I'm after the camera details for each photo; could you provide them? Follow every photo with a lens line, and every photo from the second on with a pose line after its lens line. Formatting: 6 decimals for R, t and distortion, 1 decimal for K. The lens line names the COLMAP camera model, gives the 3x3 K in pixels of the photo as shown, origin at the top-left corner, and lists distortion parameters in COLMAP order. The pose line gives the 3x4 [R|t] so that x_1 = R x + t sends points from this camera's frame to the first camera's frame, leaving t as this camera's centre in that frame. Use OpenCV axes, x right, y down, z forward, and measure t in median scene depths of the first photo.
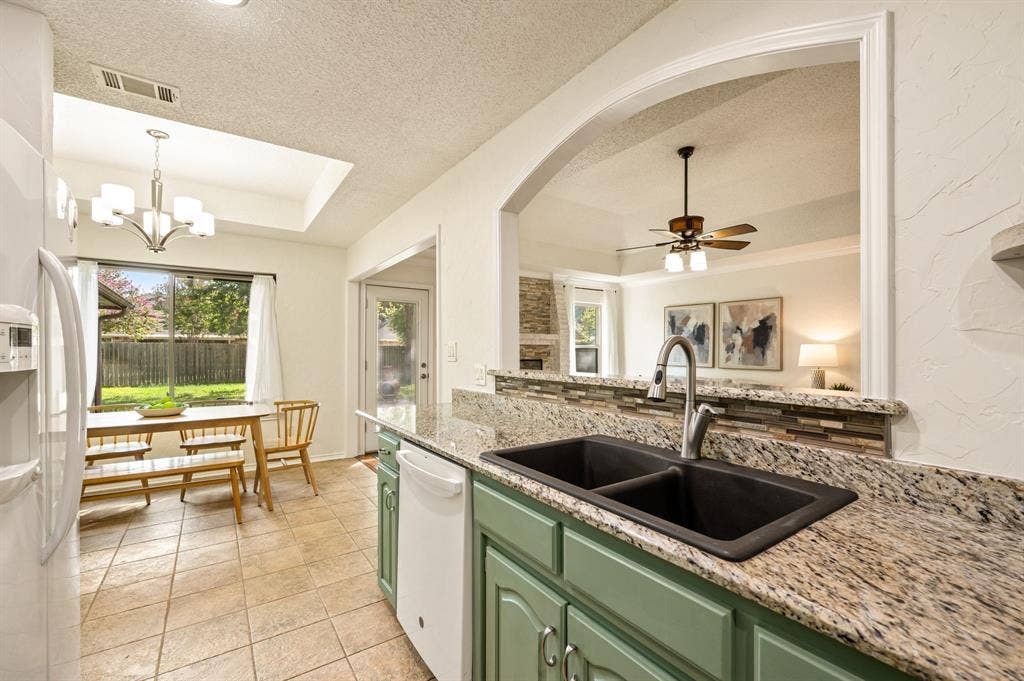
lens RADIAL K [[443.6, 0, 509.8], [0, 443.6, 350.6], [0, 0, 1]] dist [-0.000875, -0.000272]
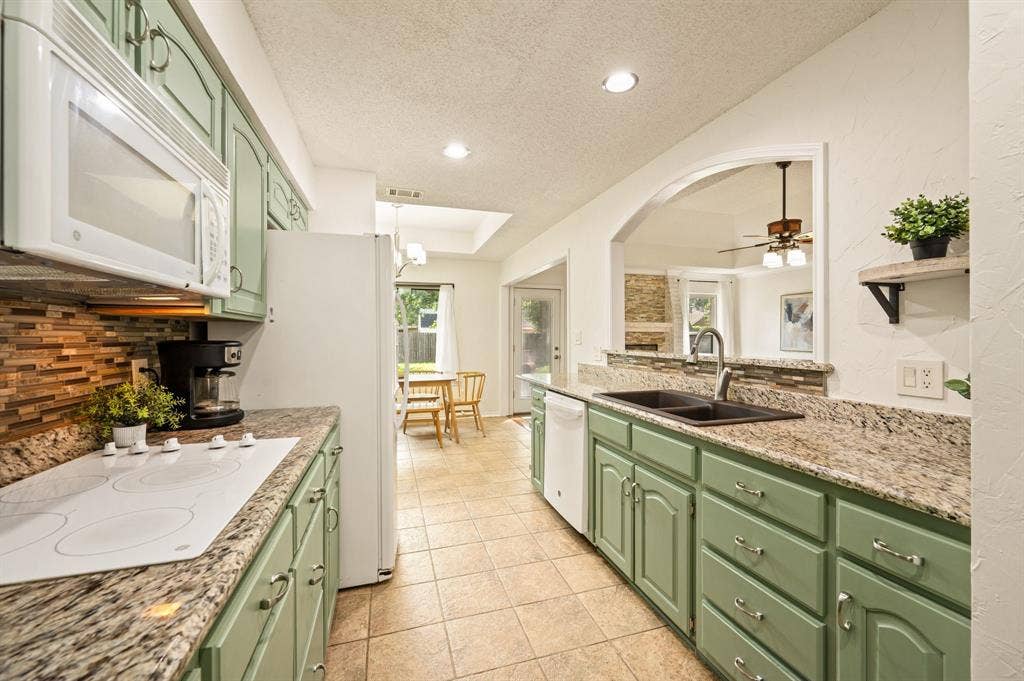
lens RADIAL K [[410.9, 0, 501.9], [0, 410.9, 336.6], [0, 0, 1]] dist [-0.004229, -0.000371]
pose [[0.949770, -0.002079, -0.312943, 0.040352], [0.001467, 0.999997, -0.002191, 0.001764], [0.312946, 0.001622, 0.949769, -0.263694]]
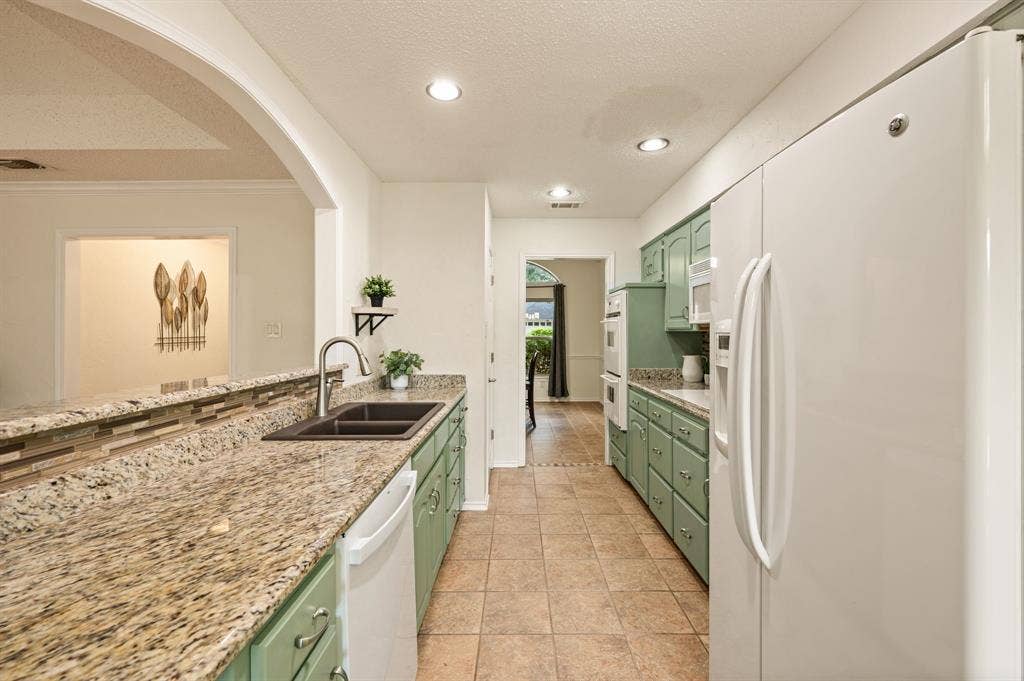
lens RADIAL K [[439.4, 0, 507.1], [0, 439.4, 332.1], [0, 0, 1]] dist [0.013051, 0.000616]
pose [[-0.816541, 0.001359, 0.577286, -0.358449], [0.001311, 0.999999, -0.000500, -0.016816], [-0.577286, 0.000349, -0.816542, 0.683761]]
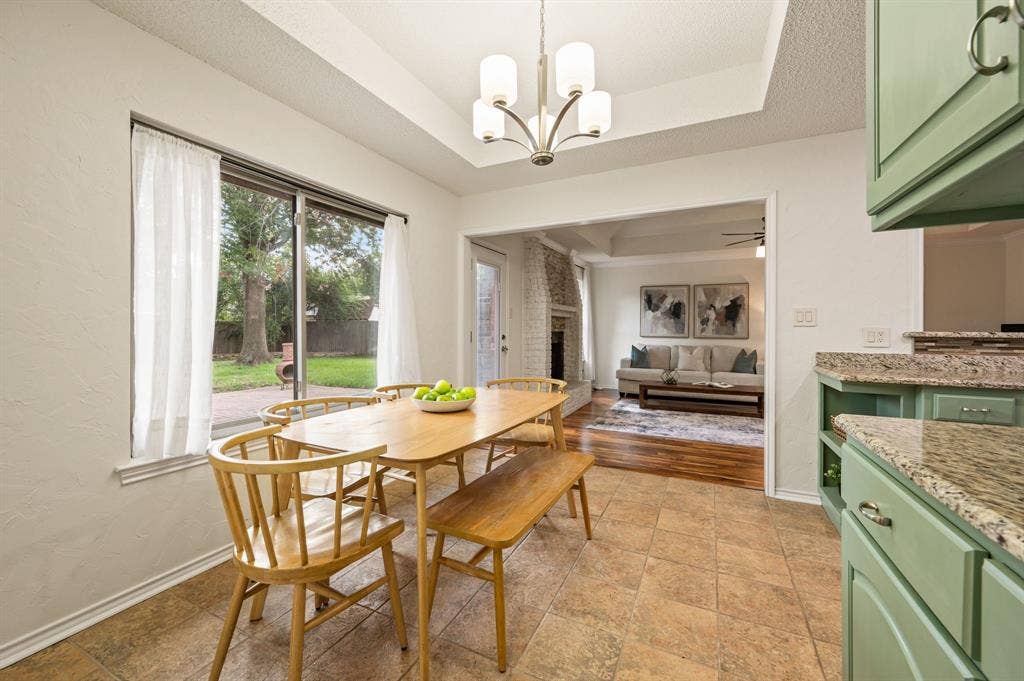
lens RADIAL K [[410.9, 0, 501.2], [0, 410.9, 334.8], [0, 0, 1]] dist [-0.004229, -0.000371]
pose [[0.883794, -0.006598, 0.467829, -0.920531], [-0.000712, 0.999880, 0.015445, 0.024069], [-0.467875, -0.013983, 0.883684, 0.386652]]
